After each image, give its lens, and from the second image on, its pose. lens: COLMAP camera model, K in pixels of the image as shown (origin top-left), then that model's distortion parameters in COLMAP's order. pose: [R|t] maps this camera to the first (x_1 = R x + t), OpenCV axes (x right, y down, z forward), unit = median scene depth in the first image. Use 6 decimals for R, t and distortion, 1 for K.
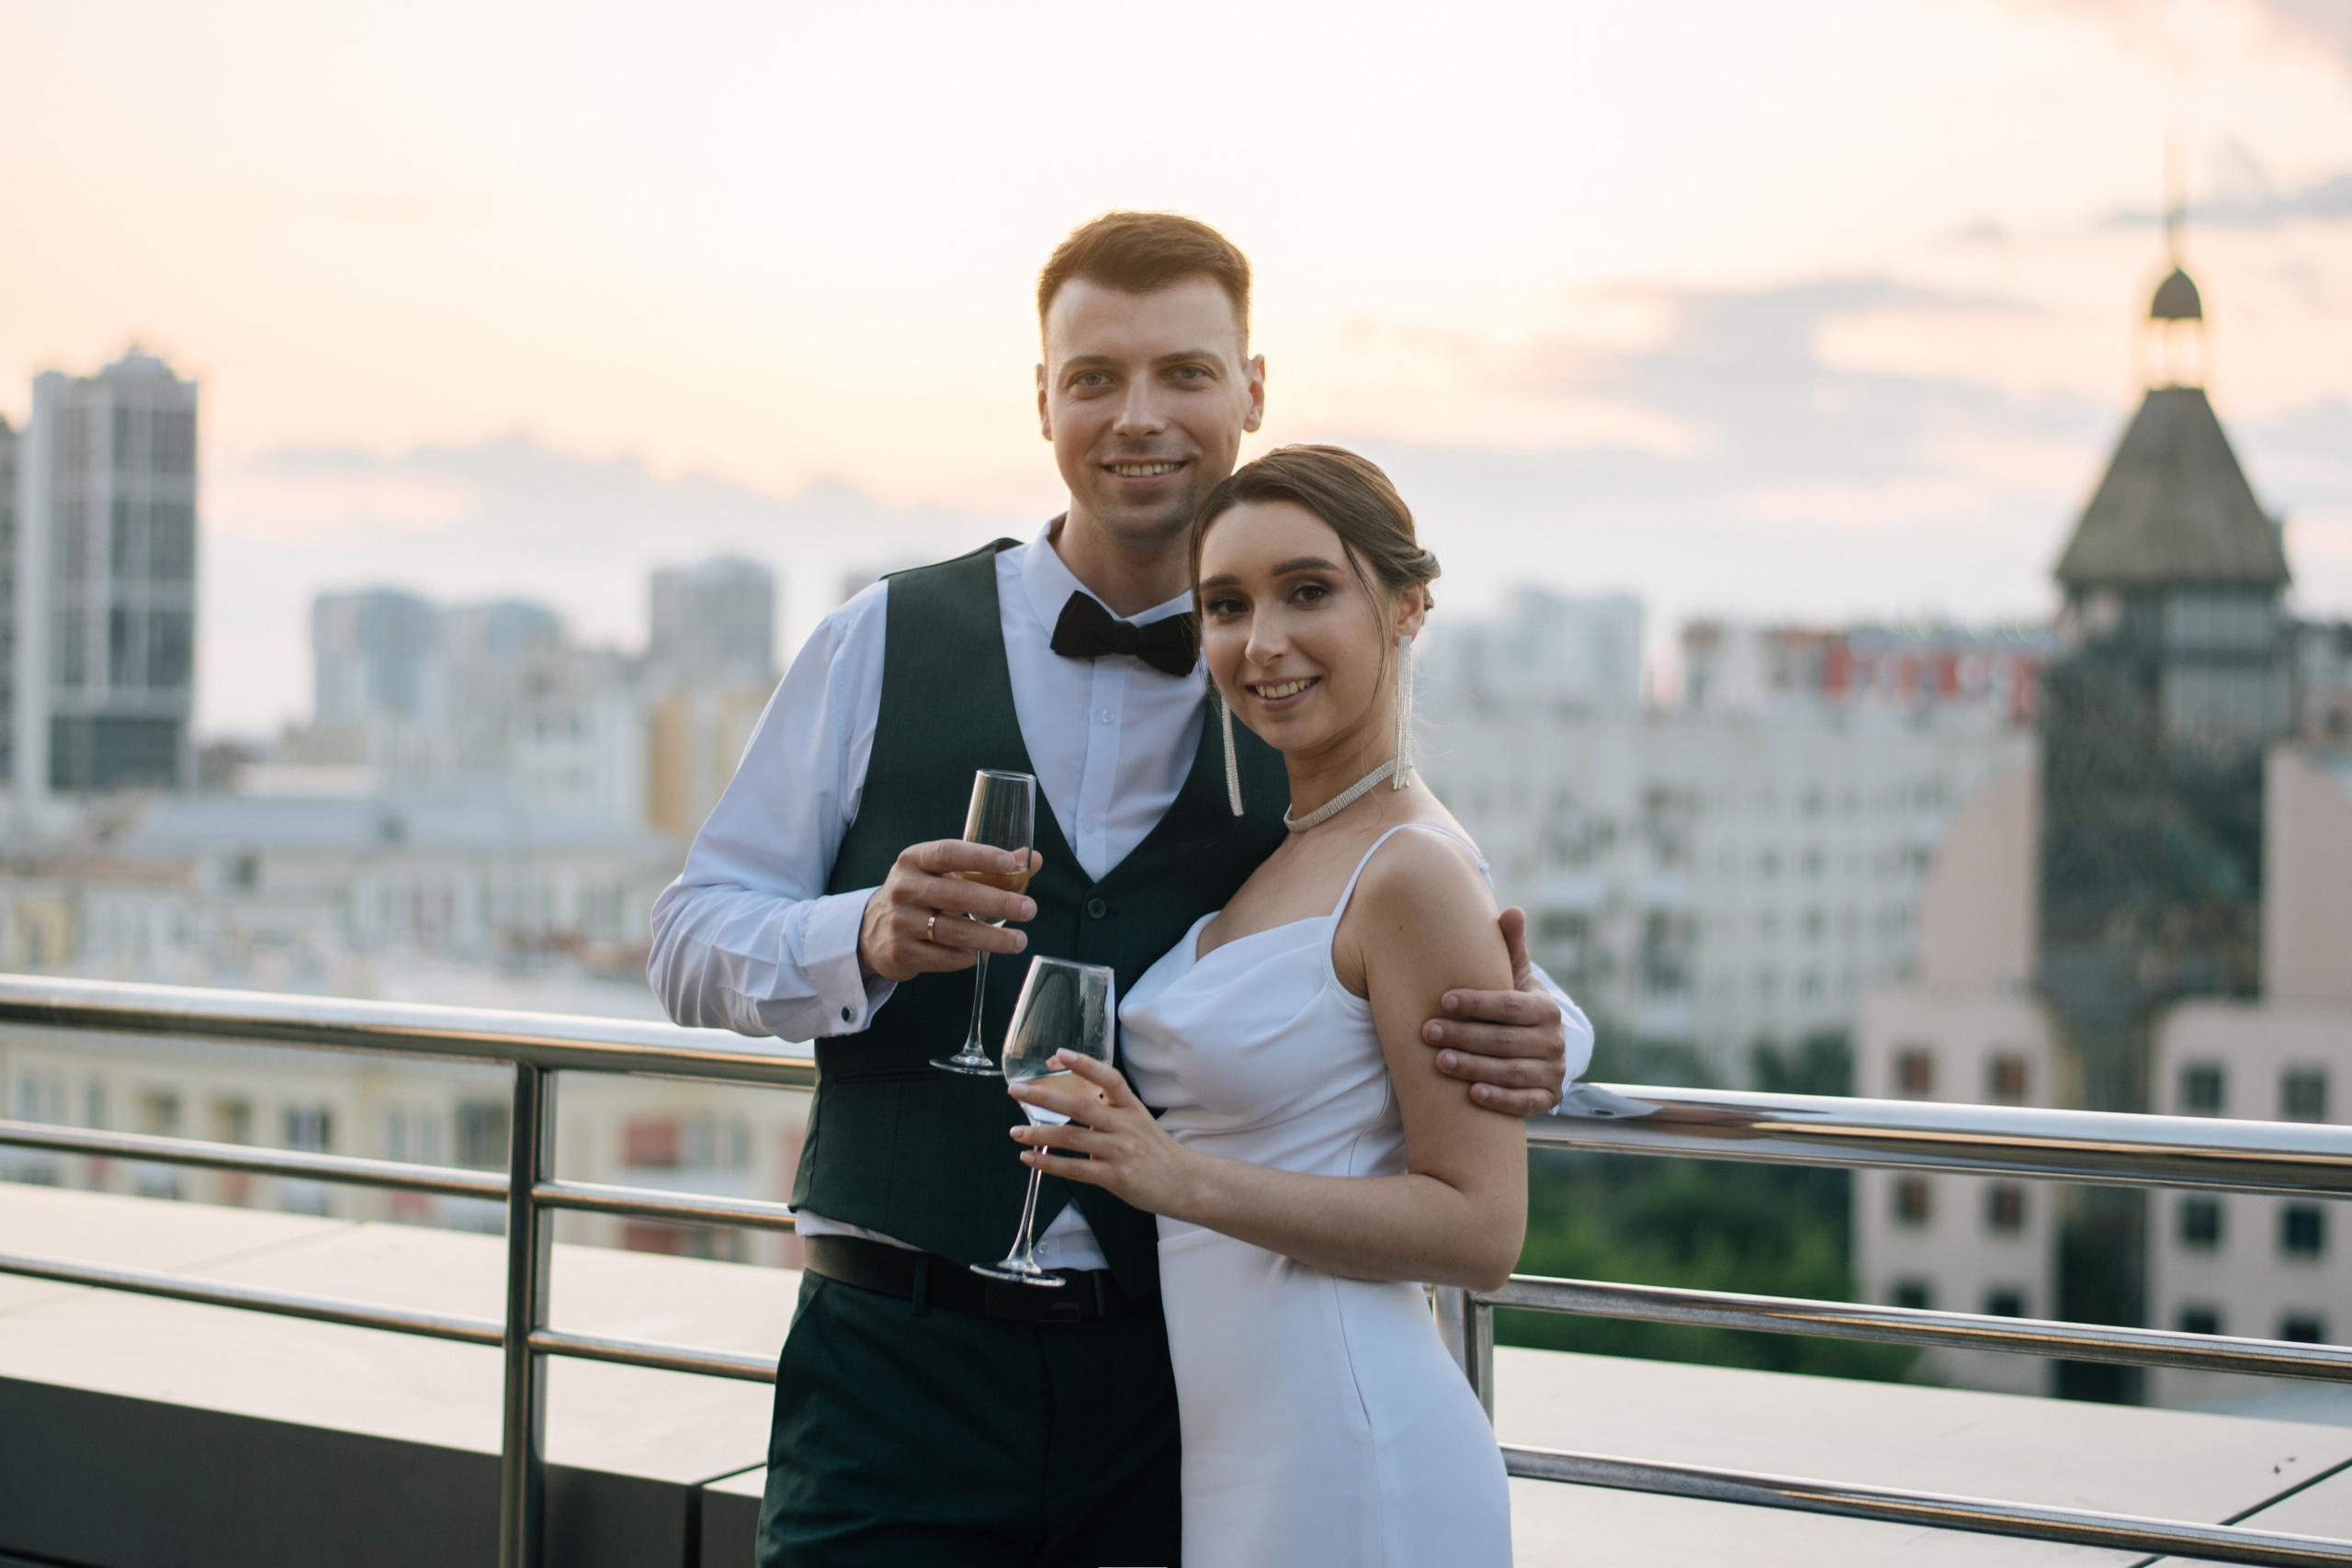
lens RADIAL K [[5905.2, 0, 1176.0], [0, 5905.2, 784.0], [0, 0, 1]] dist [-0.125935, -0.128227]
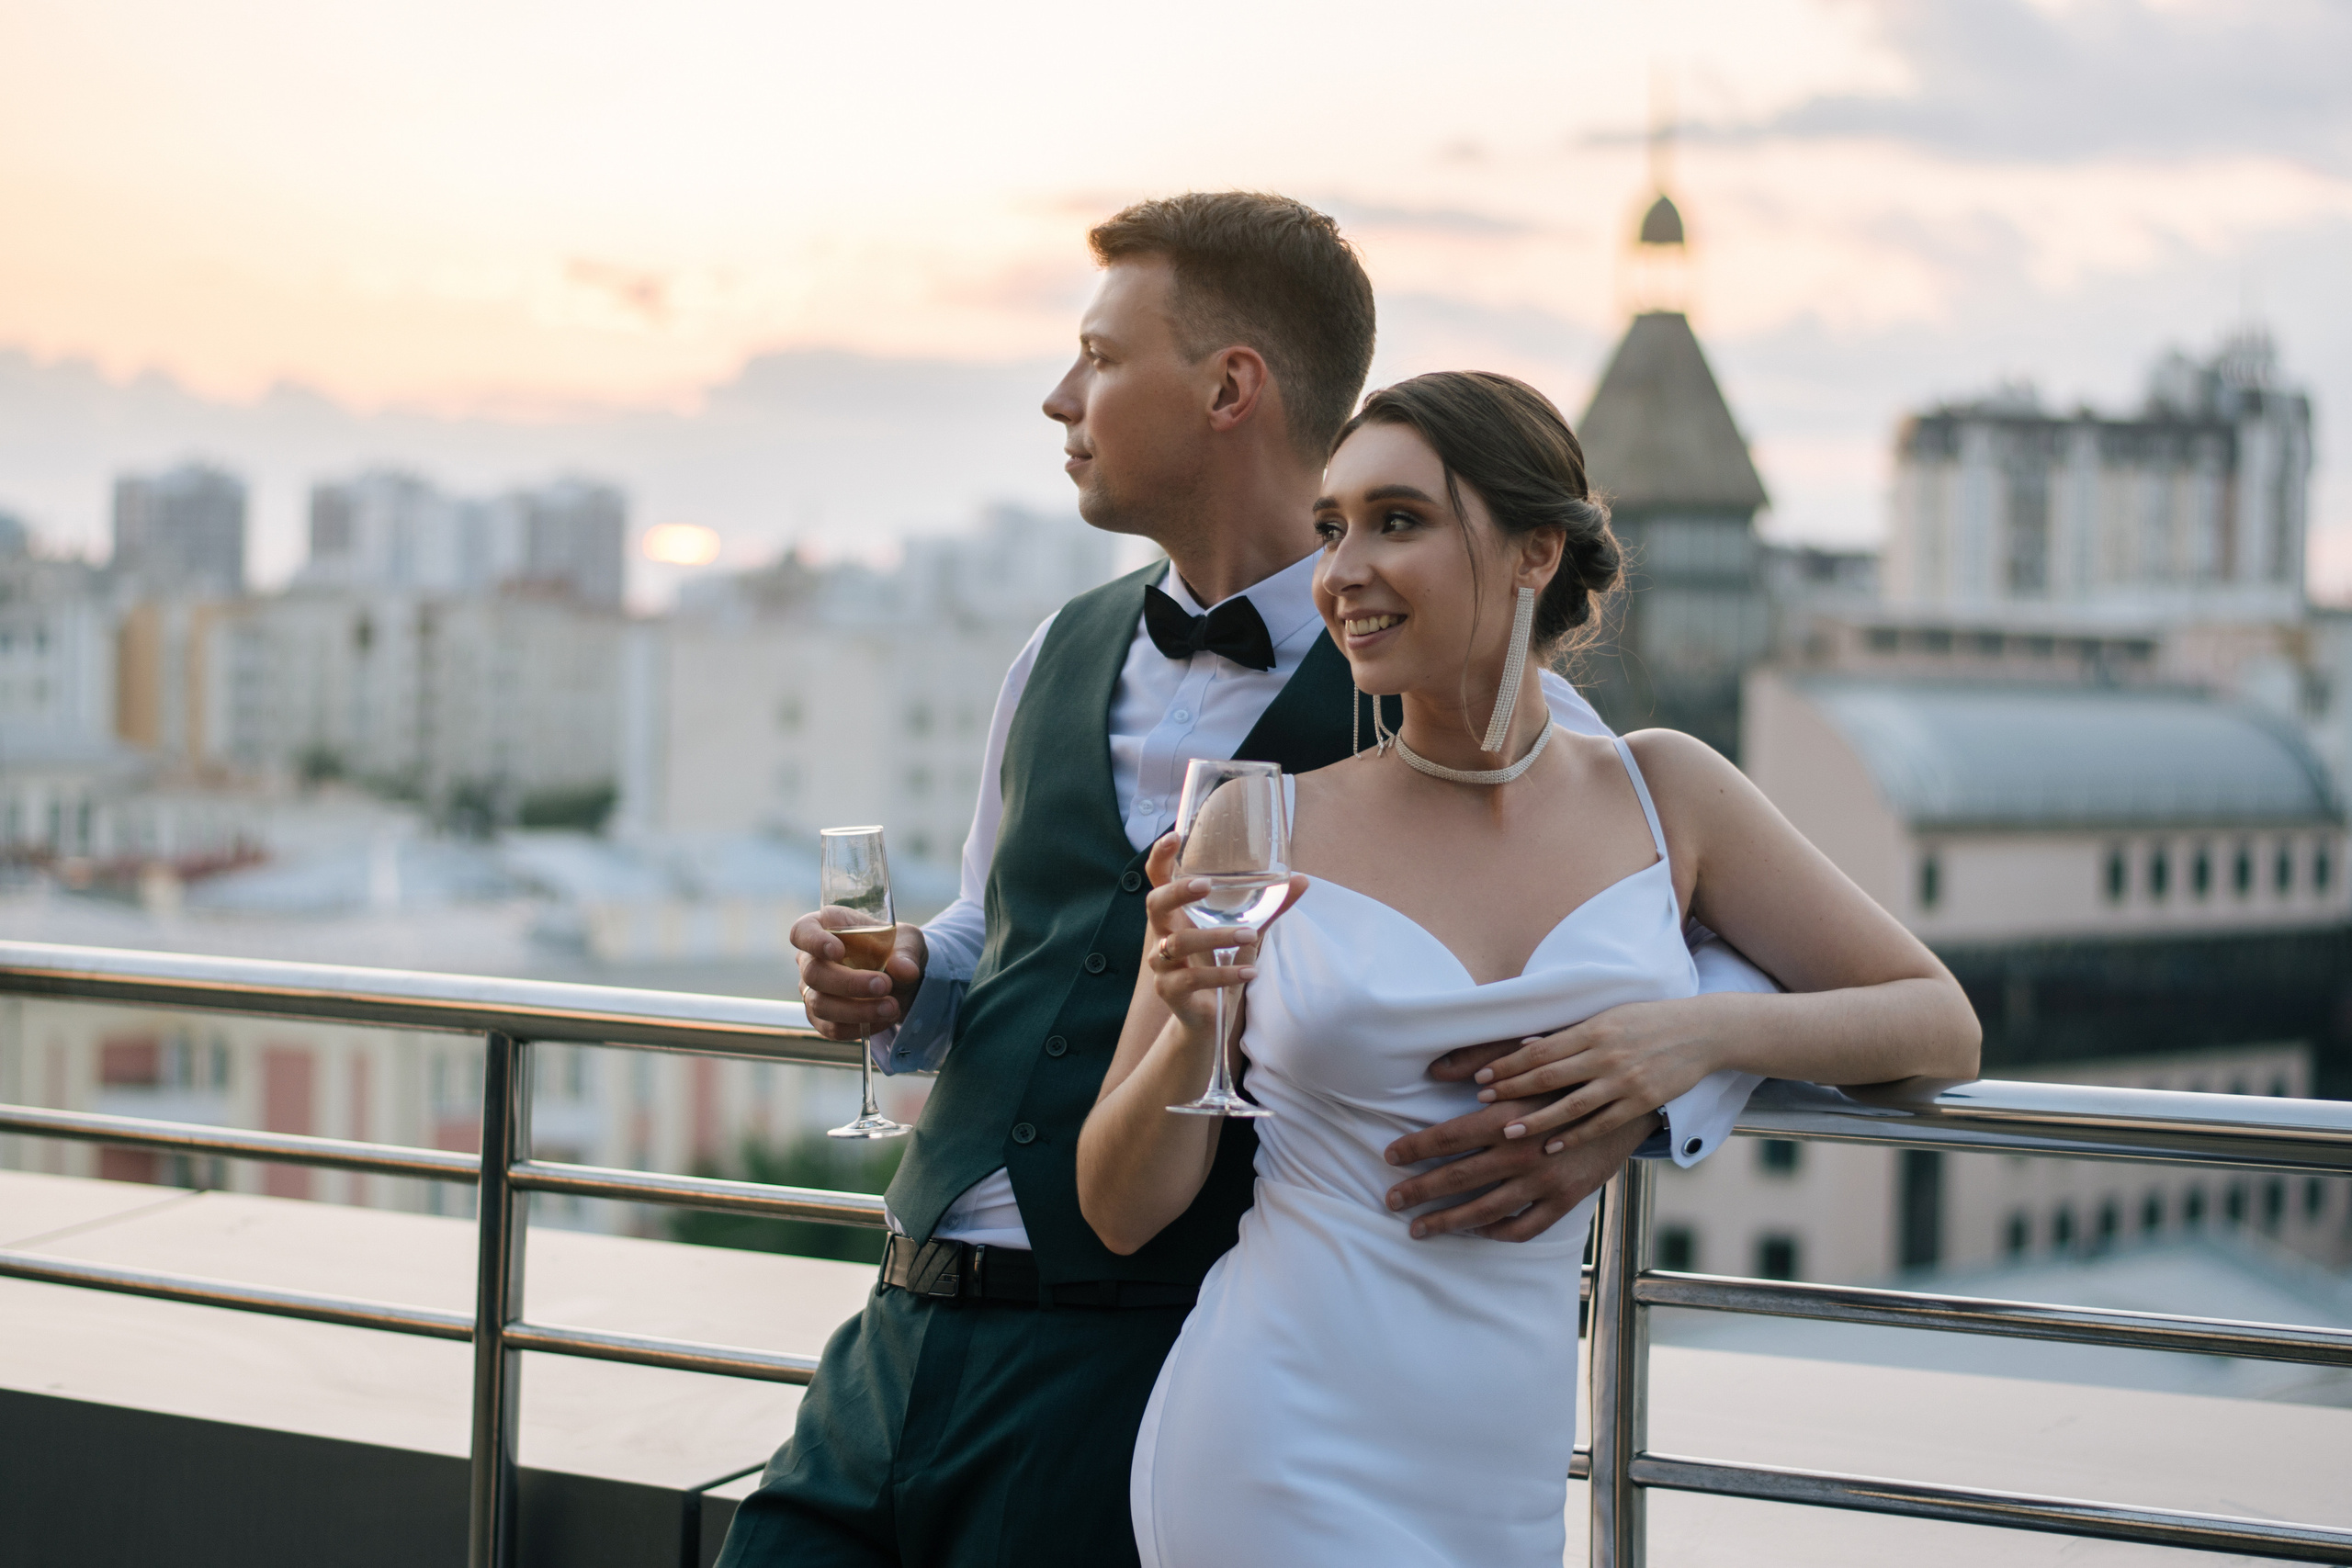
lens RADIAL K [[5905.2, 0, 1176.0], [0, 5905.2, 784.0], [0, 0, 1]] dist [-0.125935, -0.128227]
pose [[0.994606, 0.005404, 0.103584, -0.099501], [-0.006939, 0.999871, 0.014458, -0.005355], [-0.103492, -0.015099, 0.994516, 0.075225]]
